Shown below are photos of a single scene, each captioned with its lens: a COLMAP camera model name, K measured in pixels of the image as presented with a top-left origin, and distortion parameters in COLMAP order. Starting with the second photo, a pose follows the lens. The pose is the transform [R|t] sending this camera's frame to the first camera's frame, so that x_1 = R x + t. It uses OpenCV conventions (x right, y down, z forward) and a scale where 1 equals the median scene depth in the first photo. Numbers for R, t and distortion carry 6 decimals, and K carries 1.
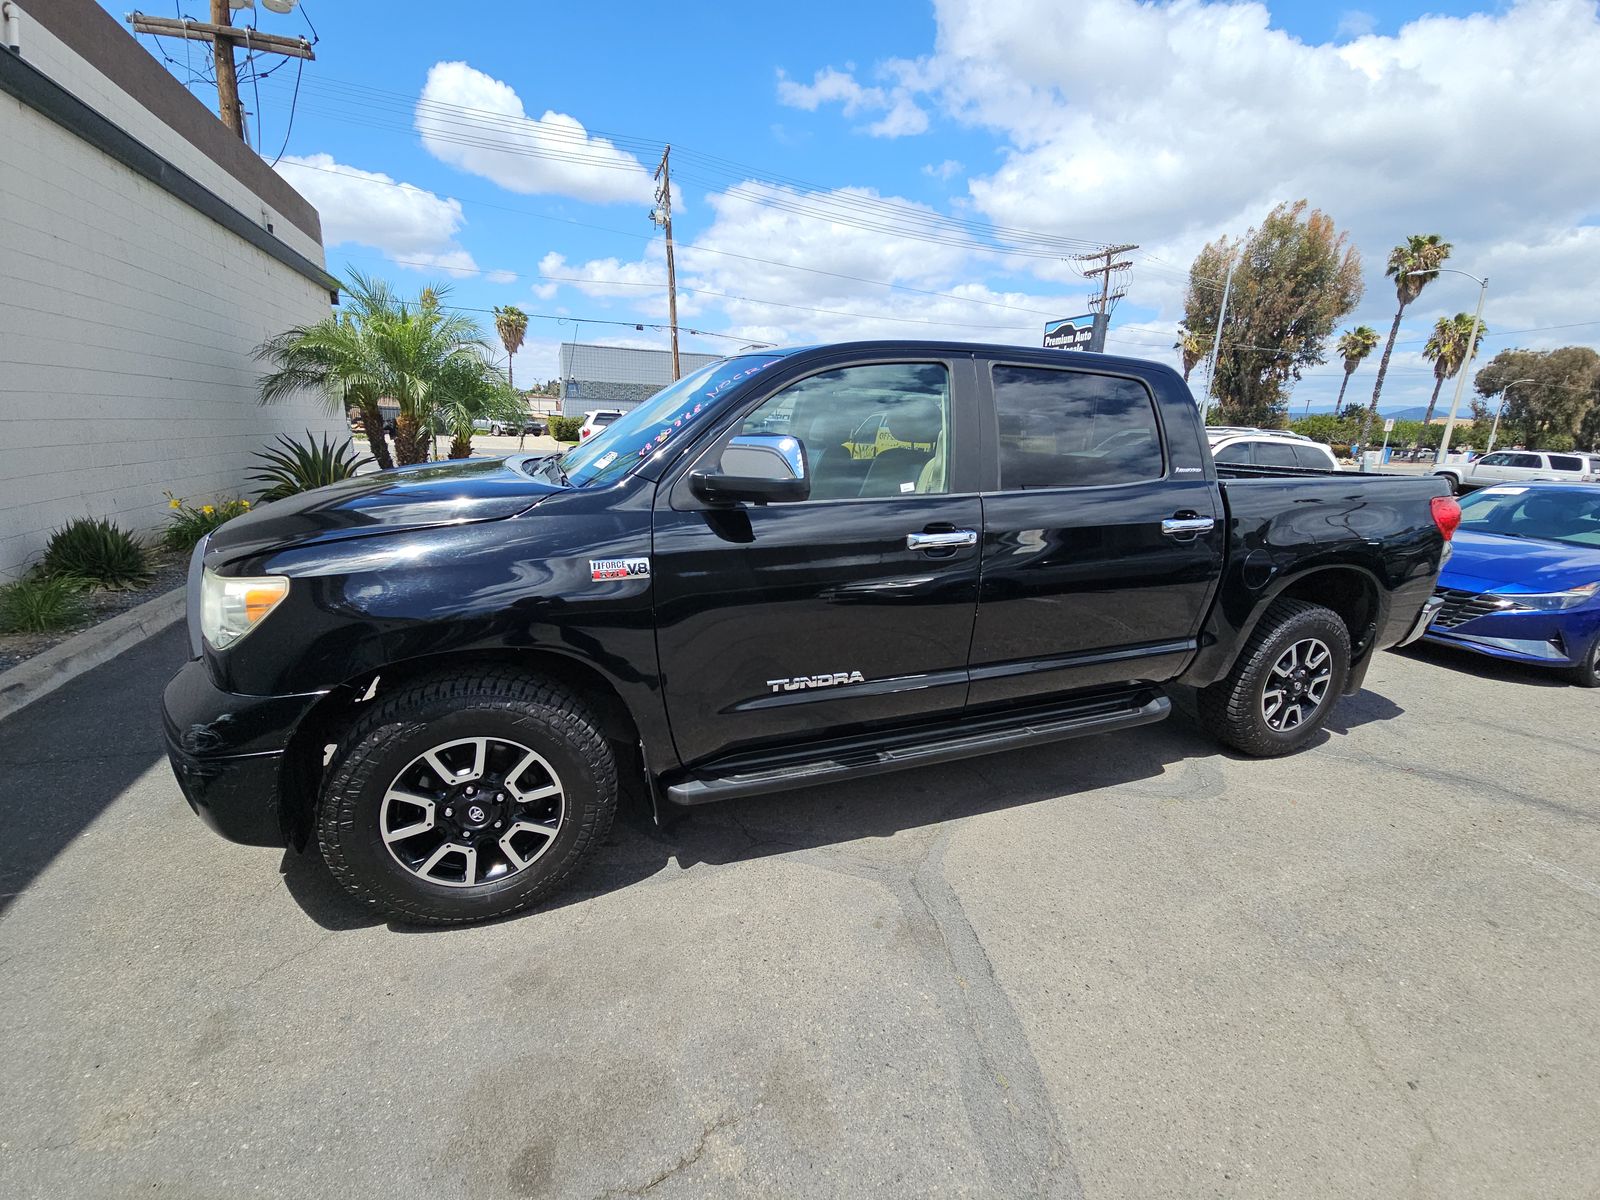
lens RADIAL K [[643.9, 0, 800.0], [0, 643.9, 600.0], [0, 0, 1]] dist [-0.019009, 0.000058]
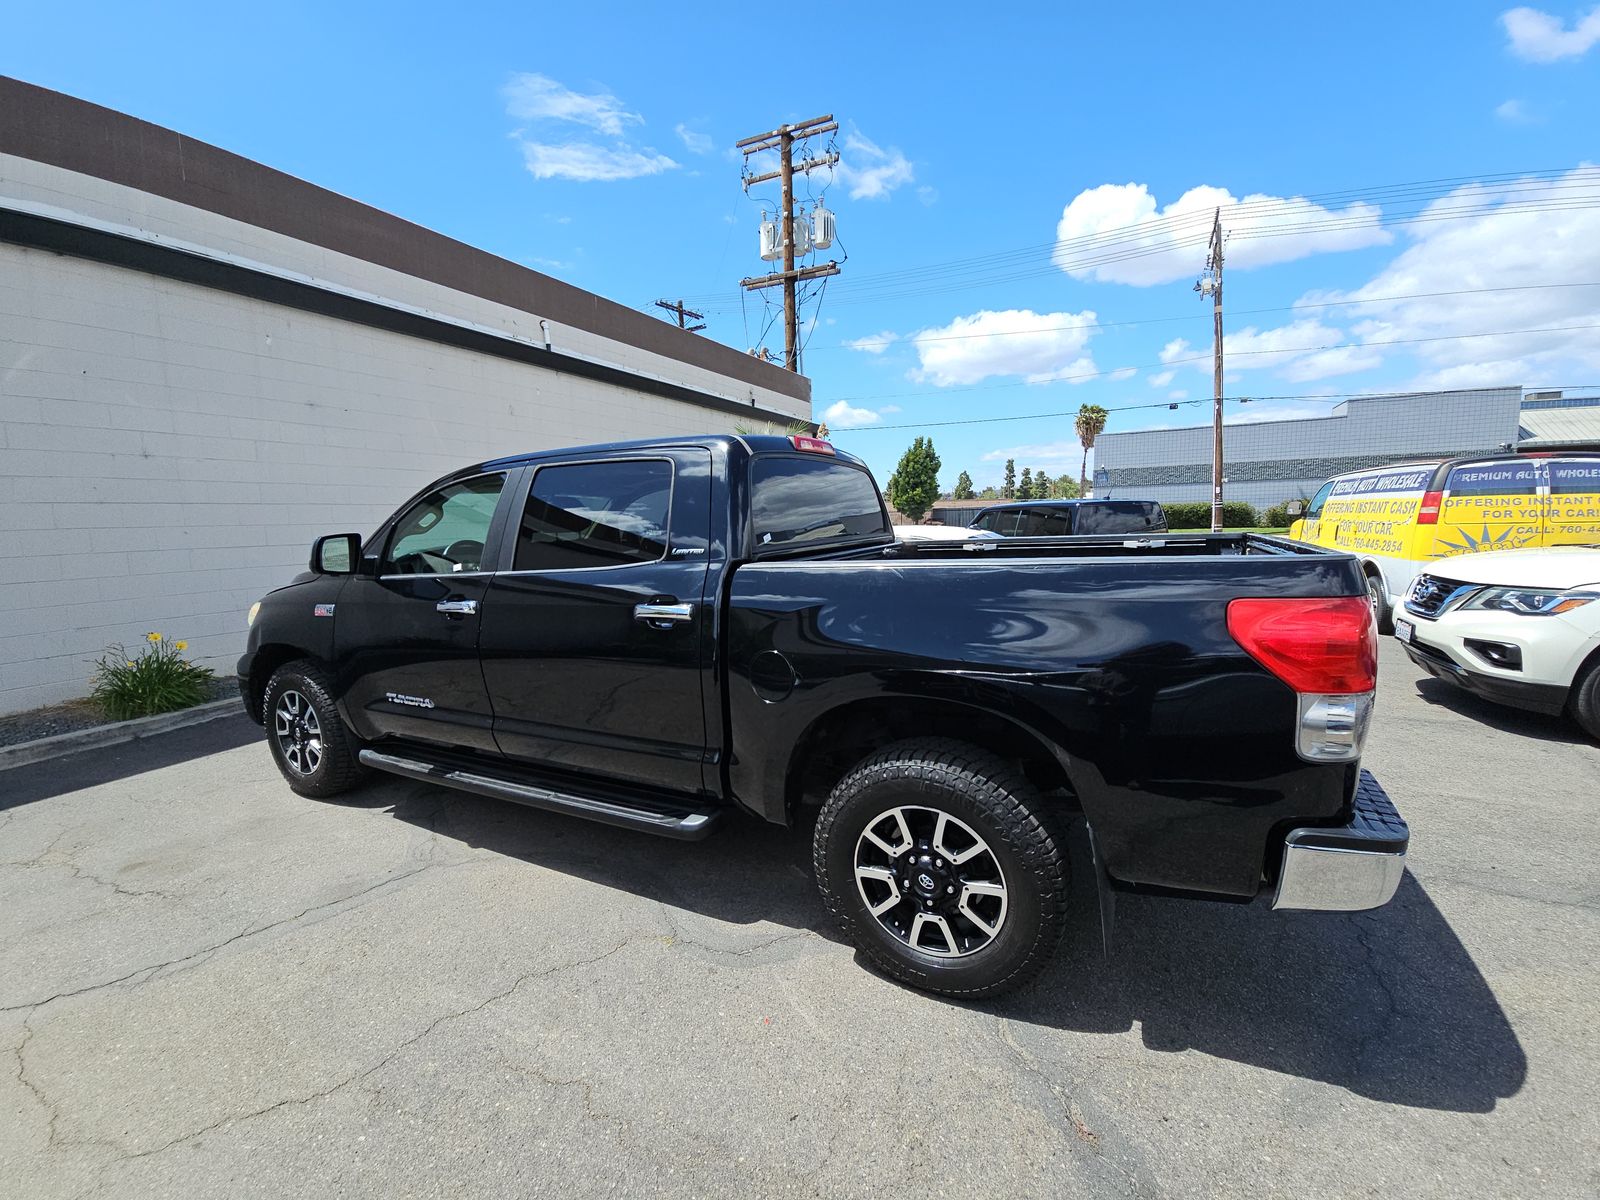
lens RADIAL K [[648.6, 0, 799.5], [0, 648.6, 588.6], [0, 0, 1]] dist [-0.000888, -0.000115]
pose [[0.665476, 0.021360, -0.746113, 1.168741], [-0.137213, 0.986057, -0.094153, -0.073242], [0.733699, 0.165033, 0.659128, 0.438471]]
